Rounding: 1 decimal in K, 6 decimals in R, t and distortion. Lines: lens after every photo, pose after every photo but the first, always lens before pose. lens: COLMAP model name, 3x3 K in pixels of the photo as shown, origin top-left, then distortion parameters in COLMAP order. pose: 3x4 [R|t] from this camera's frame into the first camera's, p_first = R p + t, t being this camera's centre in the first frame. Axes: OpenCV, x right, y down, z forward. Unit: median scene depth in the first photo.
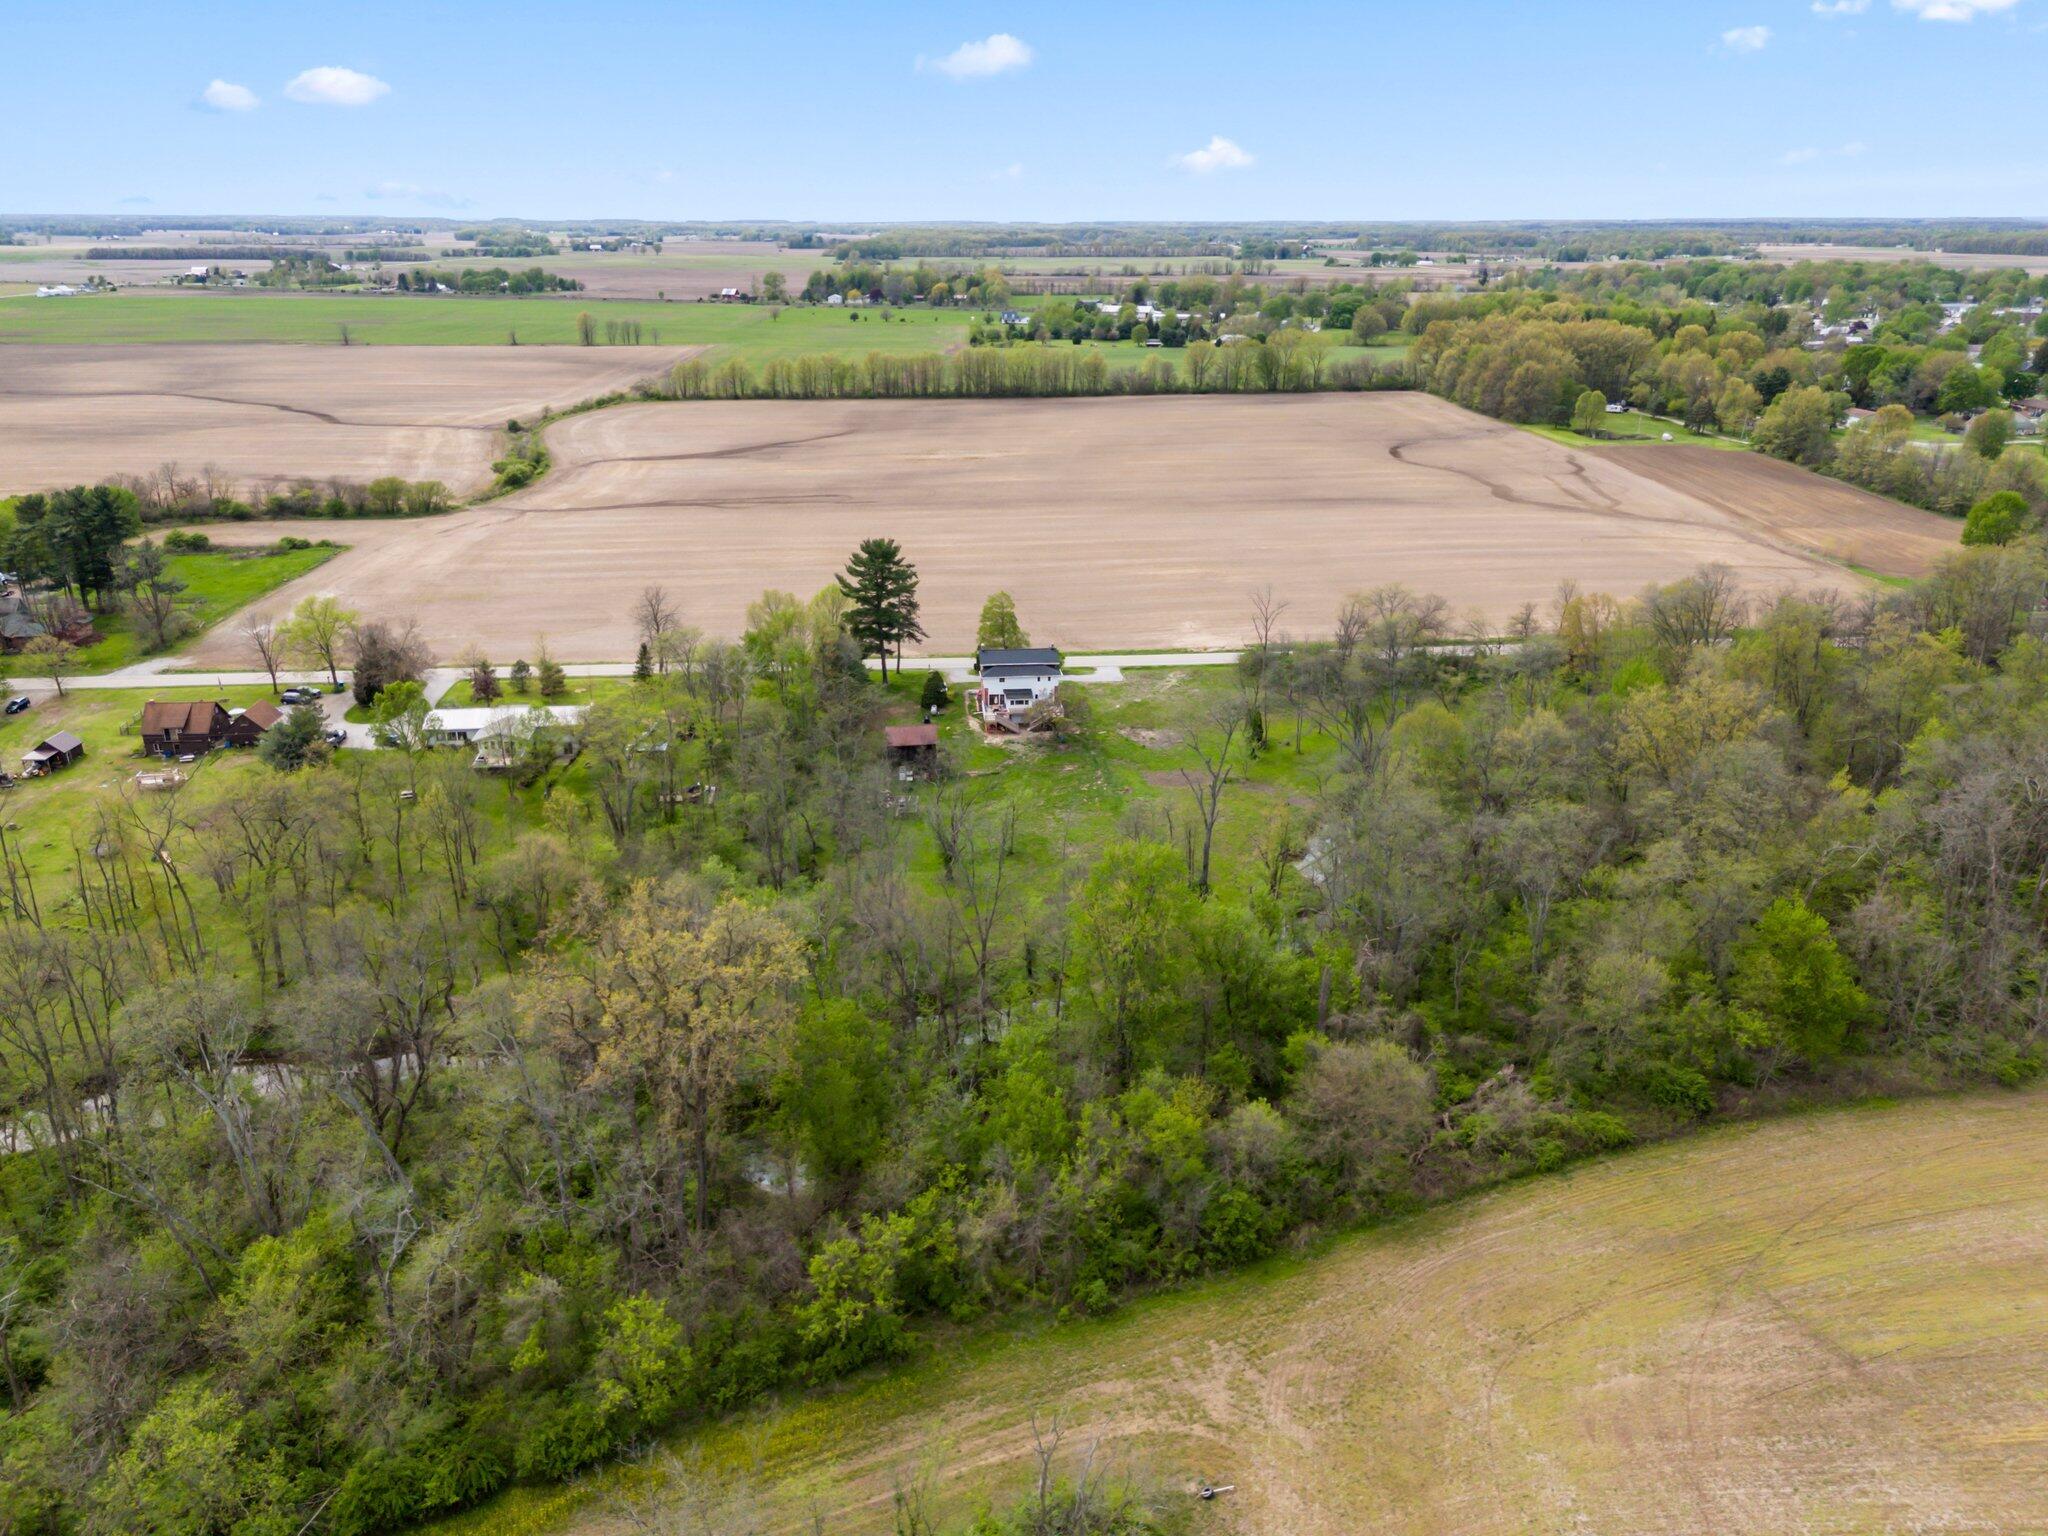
lens RADIAL K [[1447.5, 0, 1024.0], [0, 1447.5, 768.0], [0, 0, 1]] dist [0.061785, 0.000455]
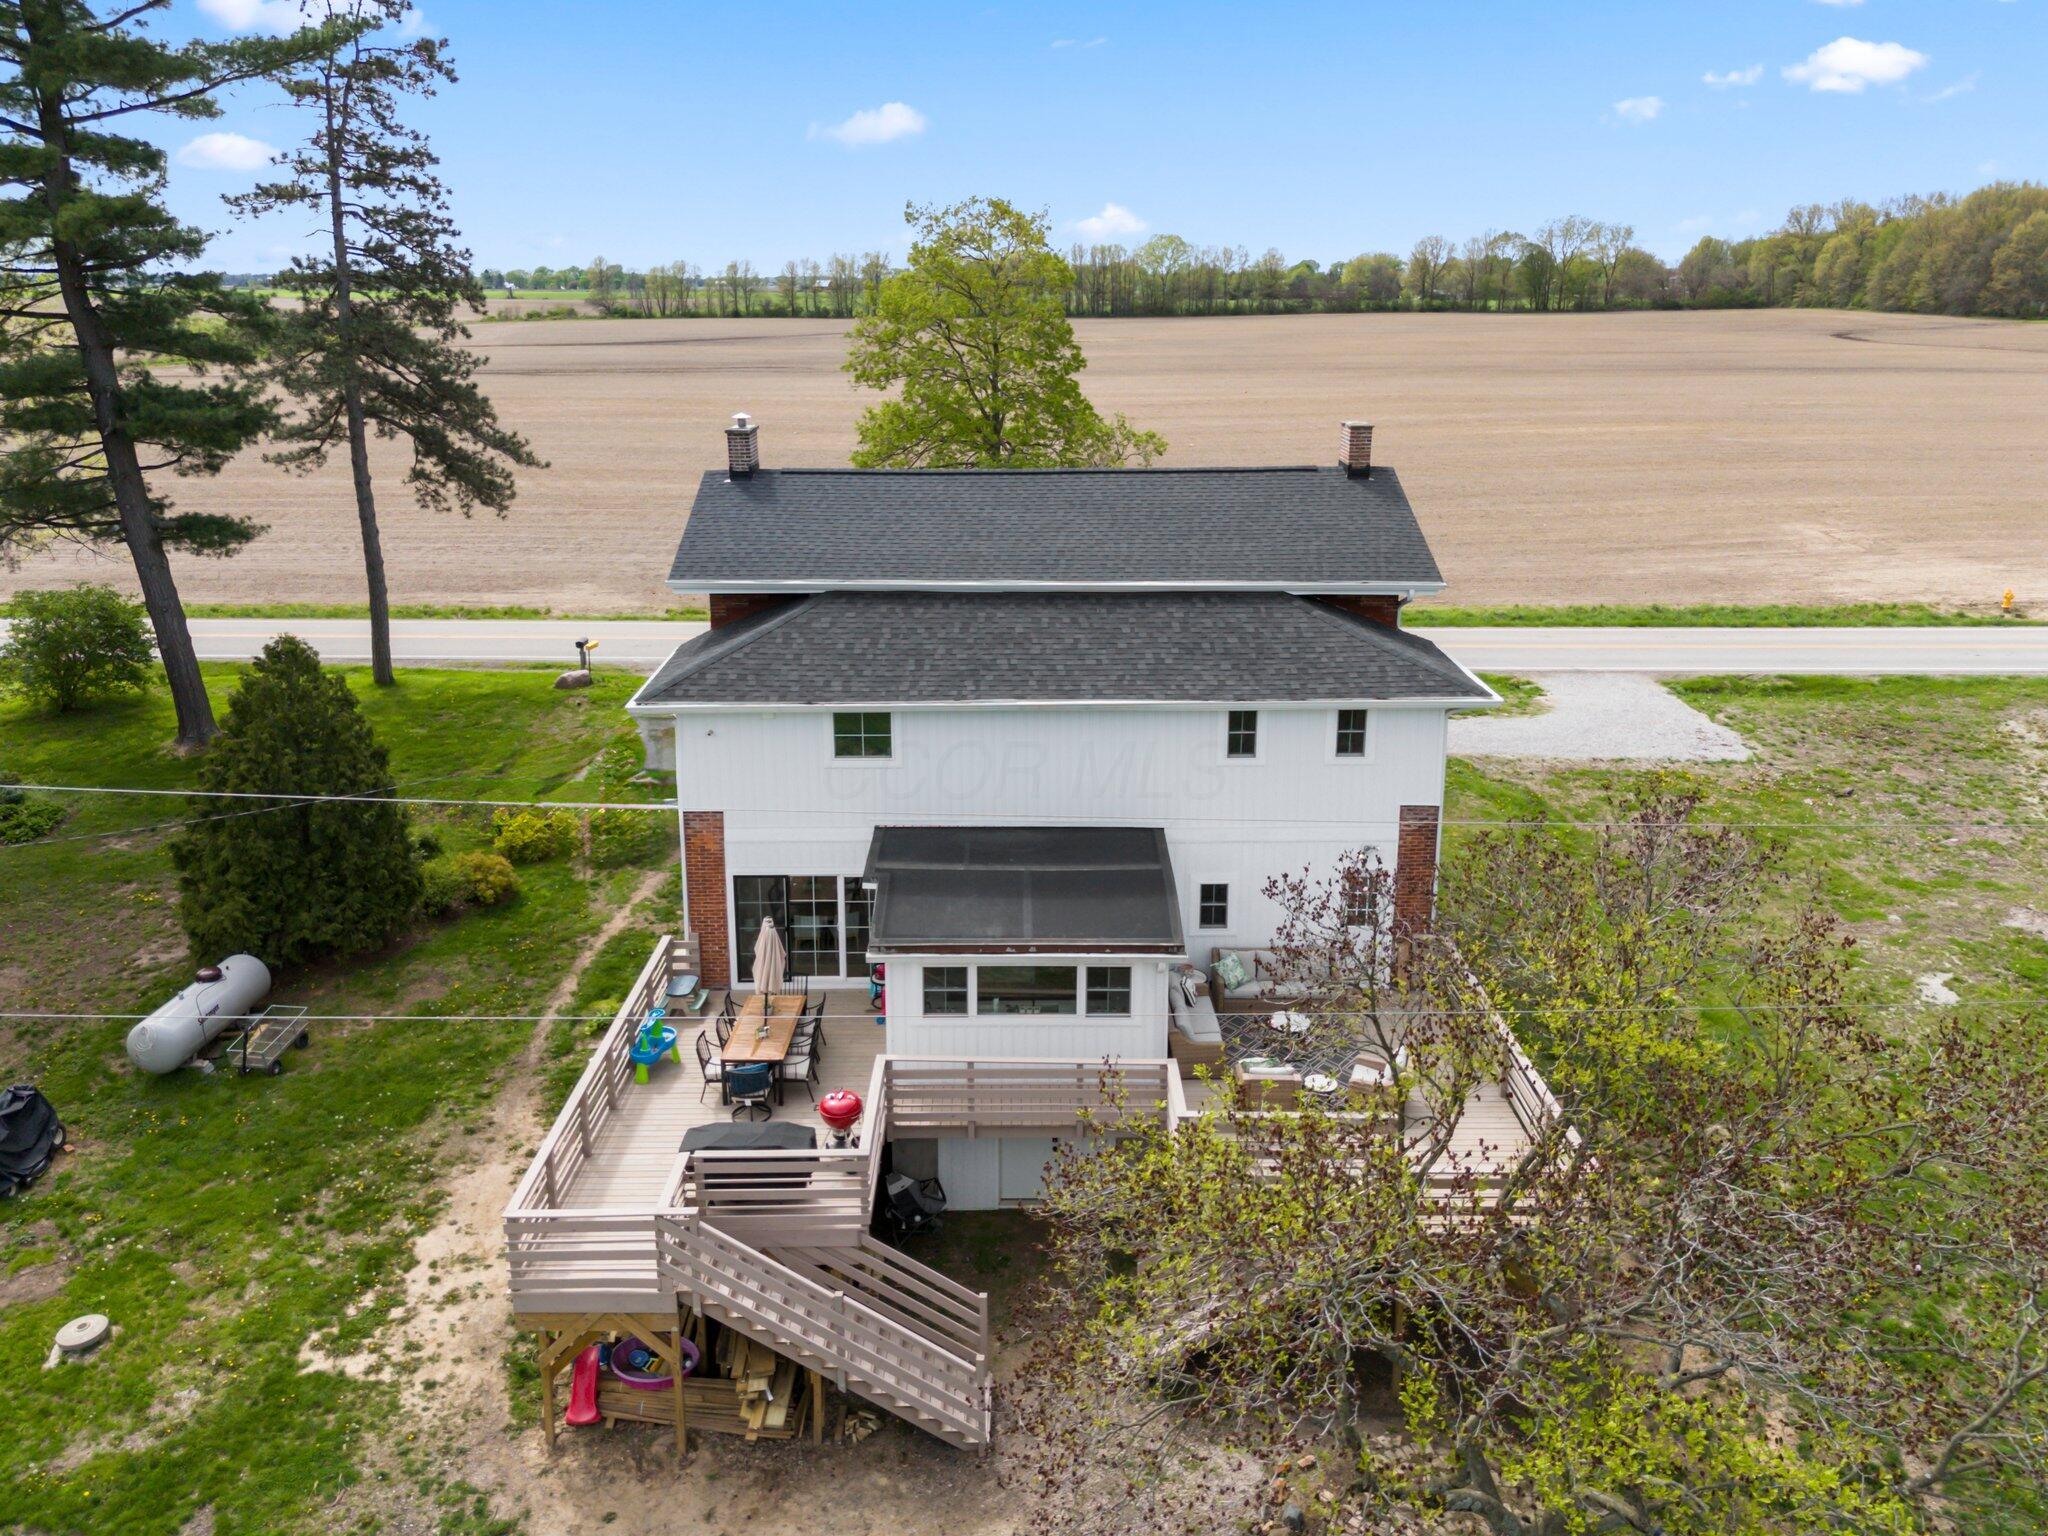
lens RADIAL K [[1459.4, 0, 1024.0], [0, 1459.4, 768.0], [0, 0, 1]] dist [0.056182, -0.003061]
pose [[0.995763, 0.024545, -0.088618, 0.002226], [-0.028061, 0.998859, -0.038642, -0.027384], [0.087568, 0.040965, 0.995316, 0.449374]]
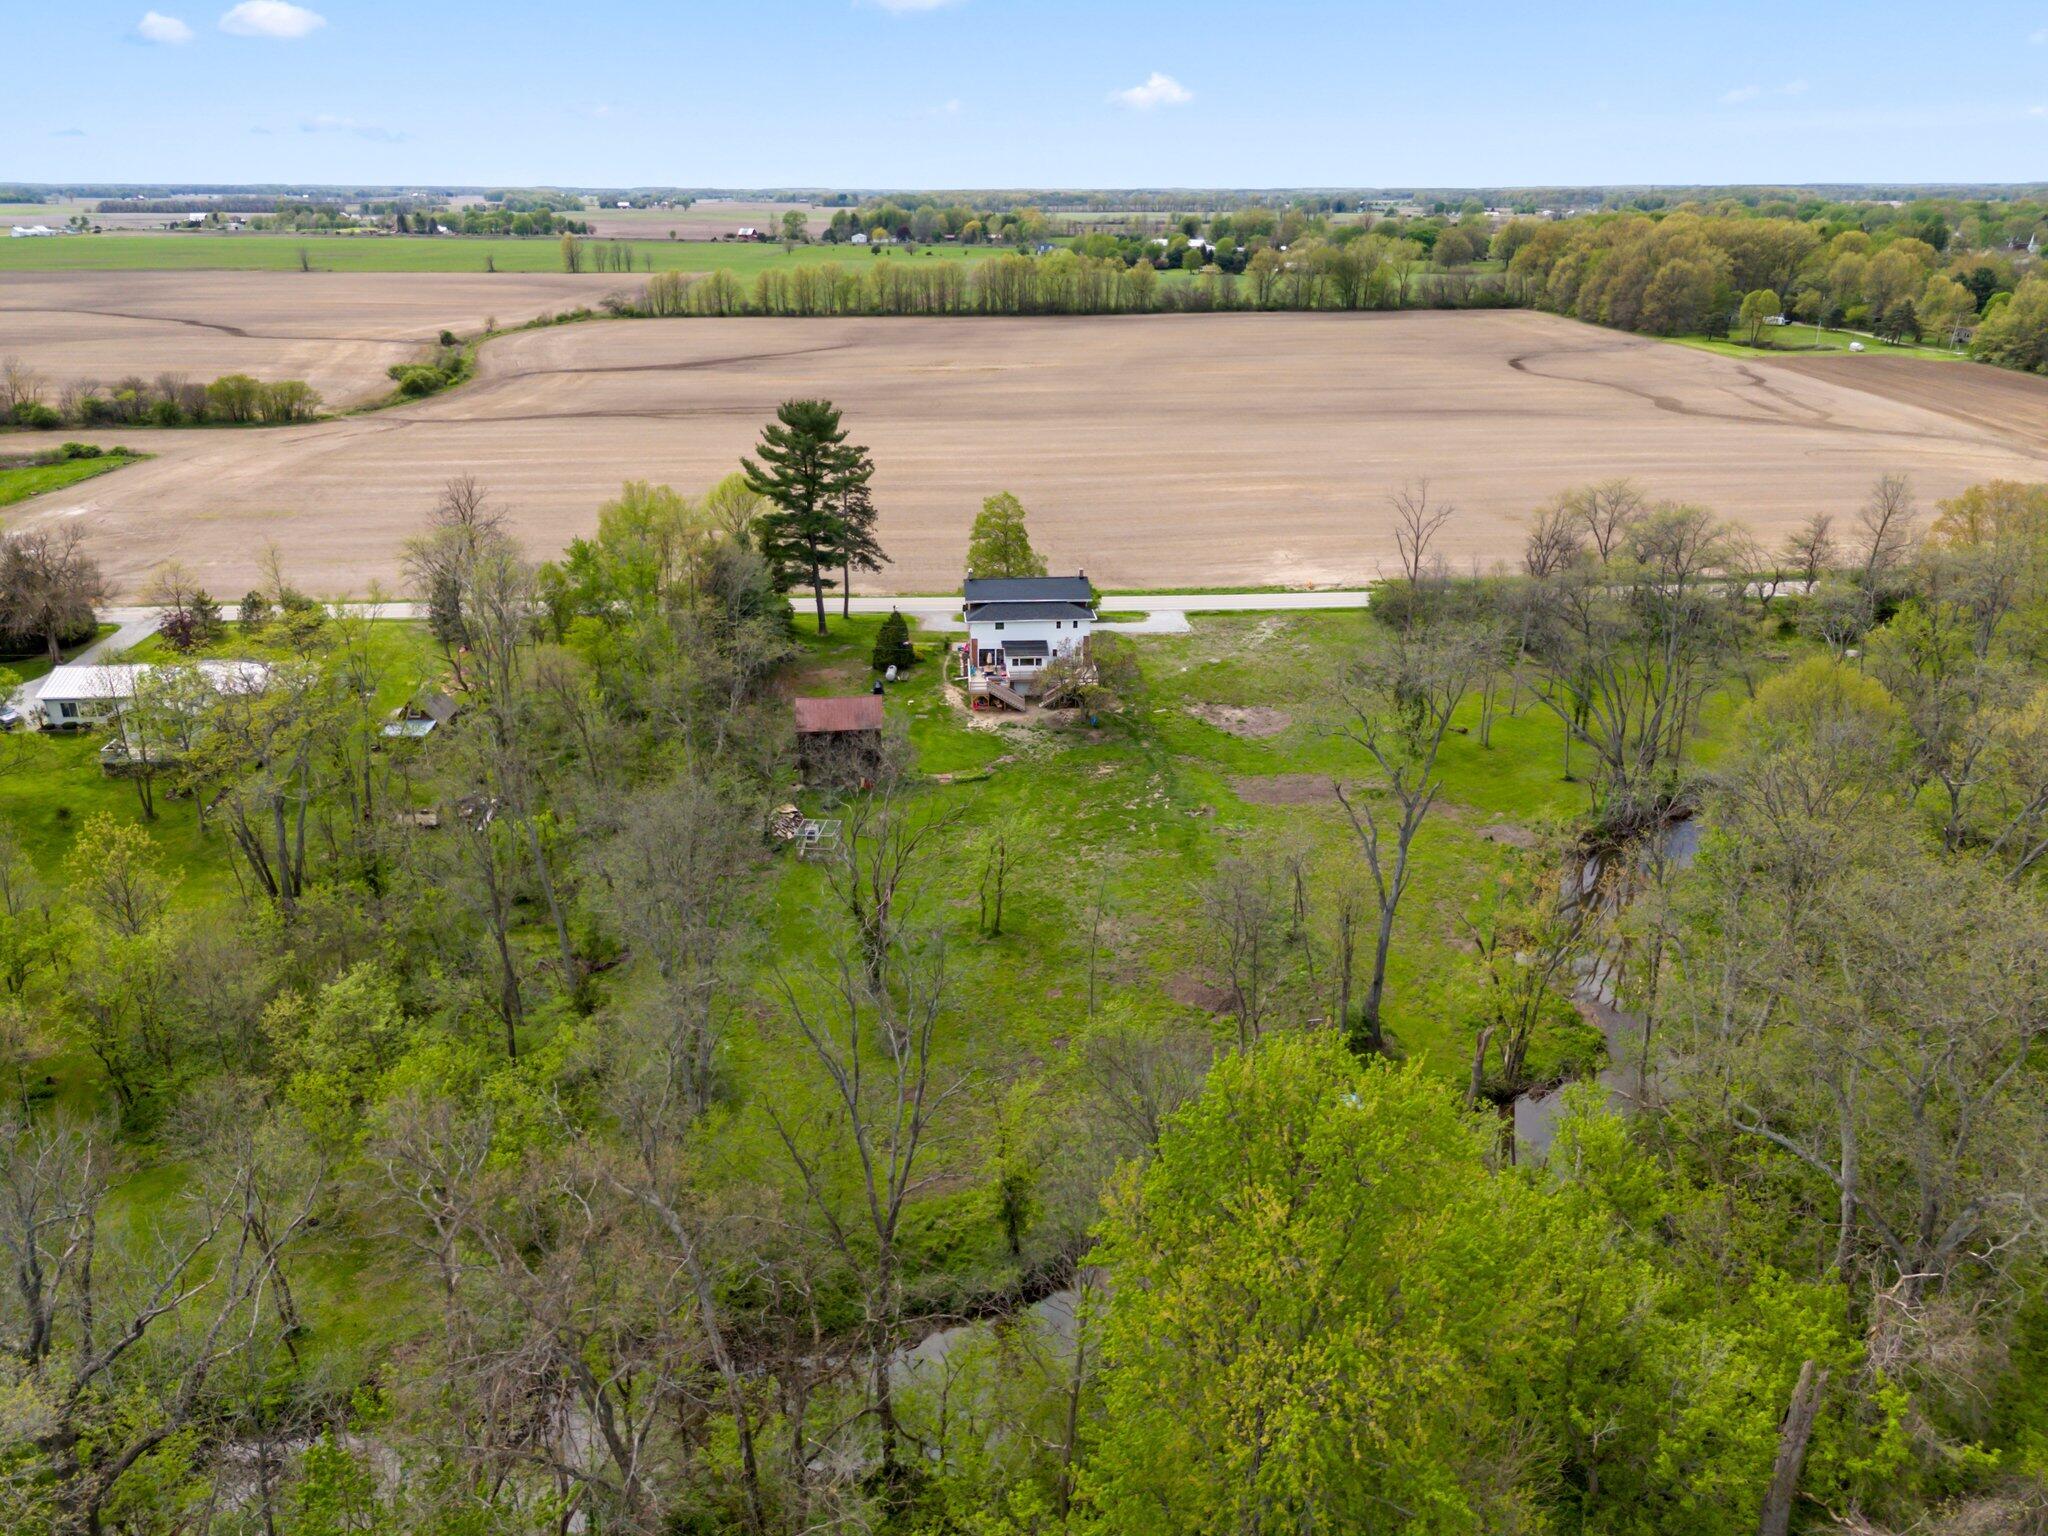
lens RADIAL K [[1459.4, 0, 1024.0], [0, 1459.4, 768.0], [0, 0, 1]] dist [0.056182, -0.003061]
pose [[0.999617, 0.008018, -0.026486, 0.006202], [-0.007597, 0.999844, 0.015965, -0.004769], [0.026610, -0.015758, 0.999522, 0.184003]]
